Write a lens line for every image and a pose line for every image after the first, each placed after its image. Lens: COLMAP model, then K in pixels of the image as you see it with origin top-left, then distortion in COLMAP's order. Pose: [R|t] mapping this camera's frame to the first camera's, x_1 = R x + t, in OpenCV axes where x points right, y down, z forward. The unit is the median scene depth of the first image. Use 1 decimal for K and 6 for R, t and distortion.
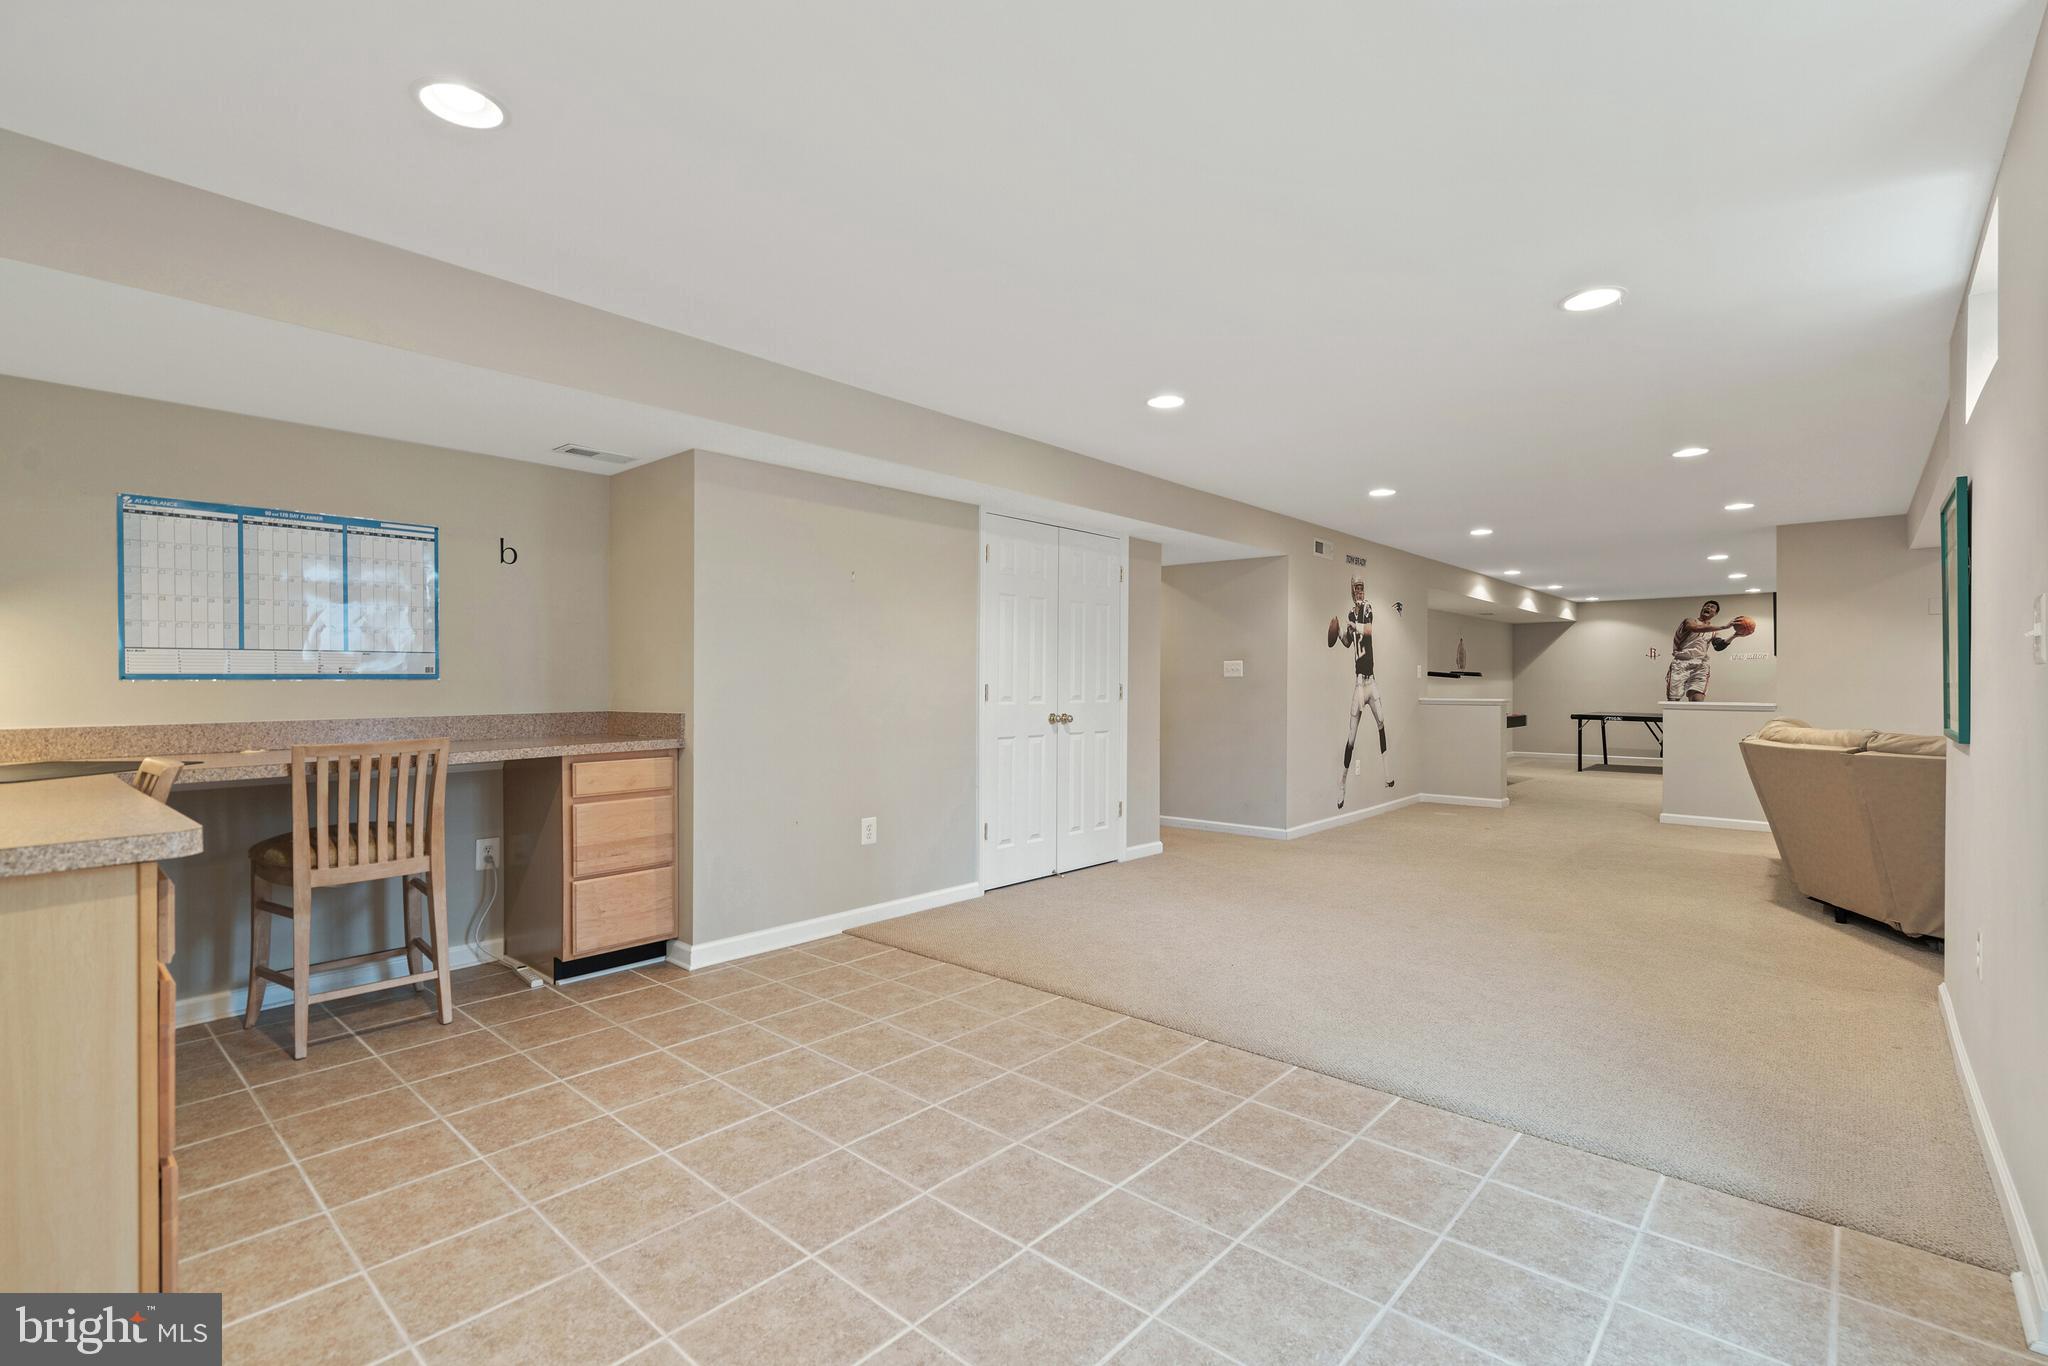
lens RADIAL K [[930.4, 0, 1023.3], [0, 930.4, 695.4], [0, 0, 1]] dist [0.000452, 0.000292]
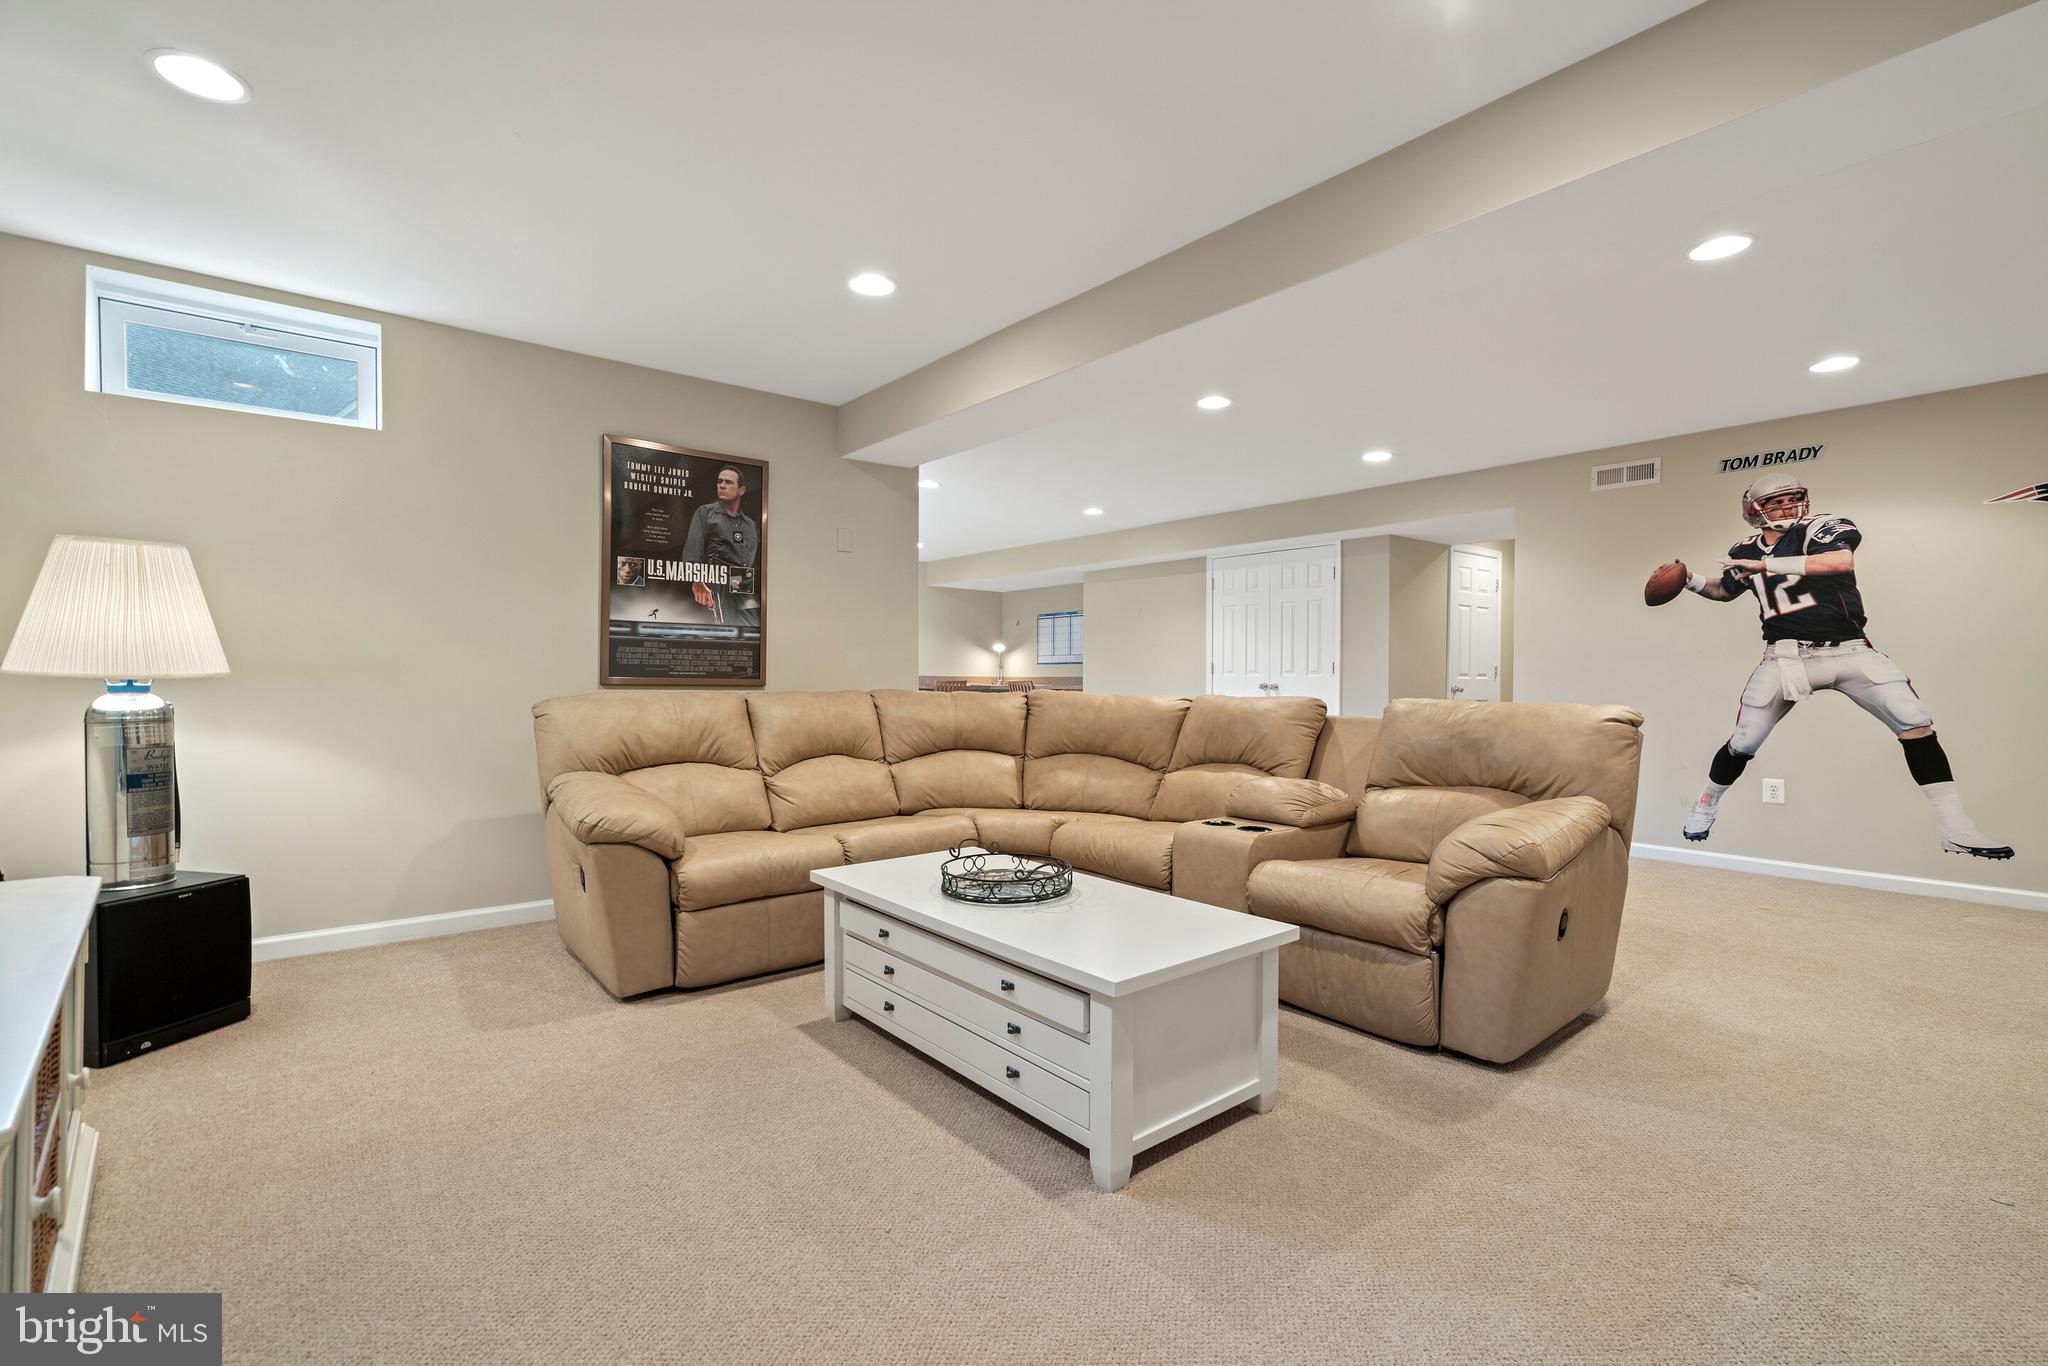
lens RADIAL K [[930.4, 0, 1023.3], [0, 930.4, 695.4], [0, 0, 1]] dist [0.000452, 0.000292]
pose [[-0.165735, 0.024641, -0.985862, 2.228052], [-0.010878, 0.999581, 0.026812, 0.005760], [0.986110, 0.015168, -0.165398, 1.284811]]
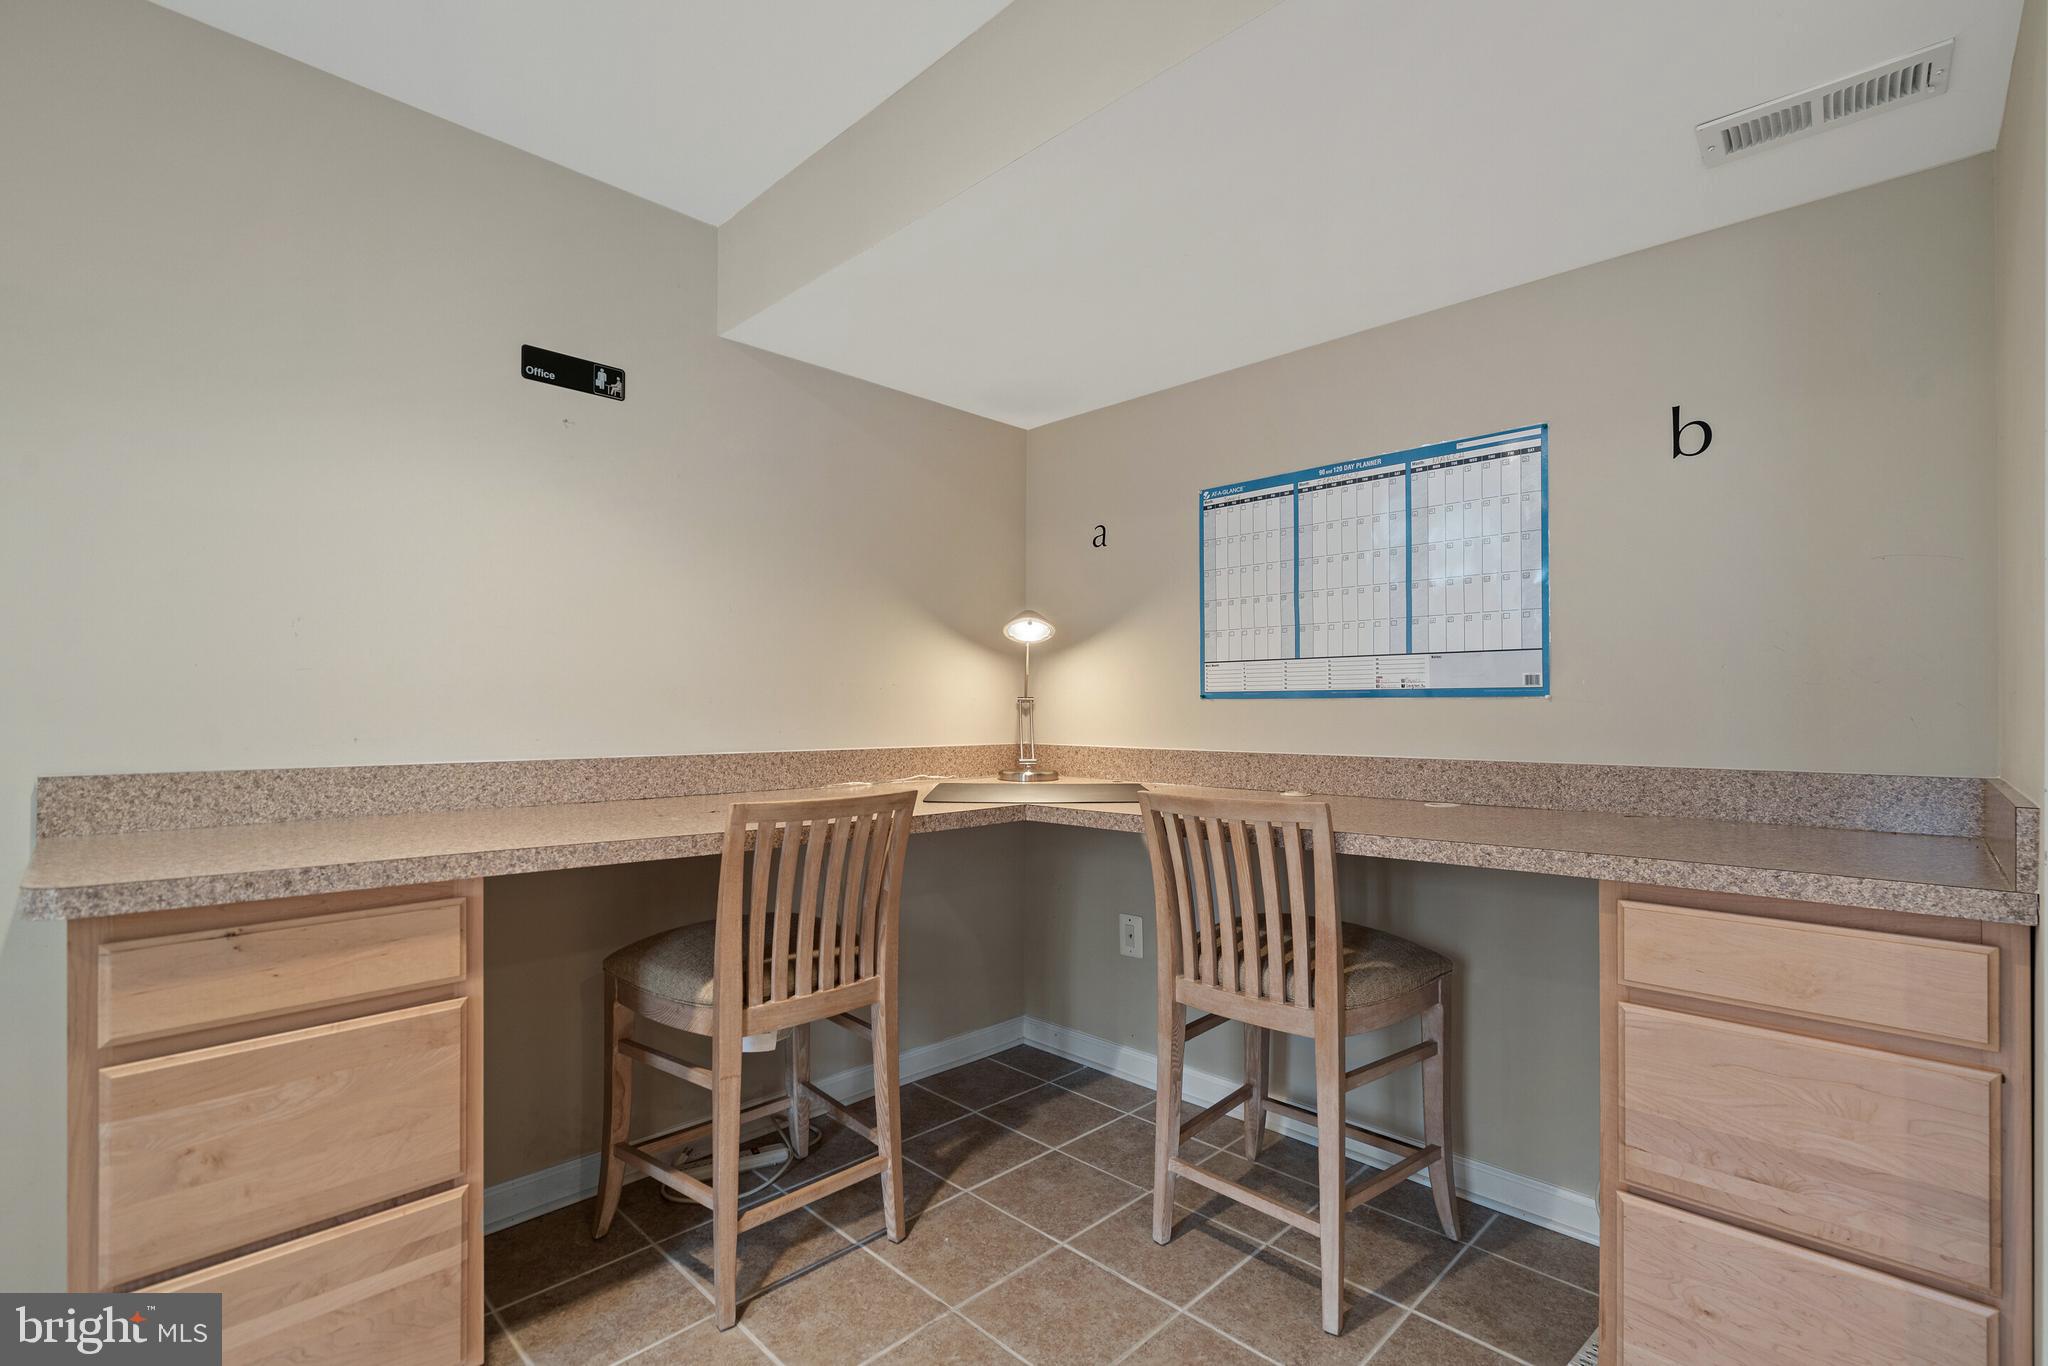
lens RADIAL K [[930.4, 0, 1023.3], [0, 930.4, 695.4], [0, 0, 1]] dist [0.000452, 0.000292]
pose [[-0.055209, -0.006715, -0.998452, -0.057440], [-0.013631, 0.999889, -0.005971, -0.010313], [0.998382, 0.013280, -0.055295, 0.724124]]
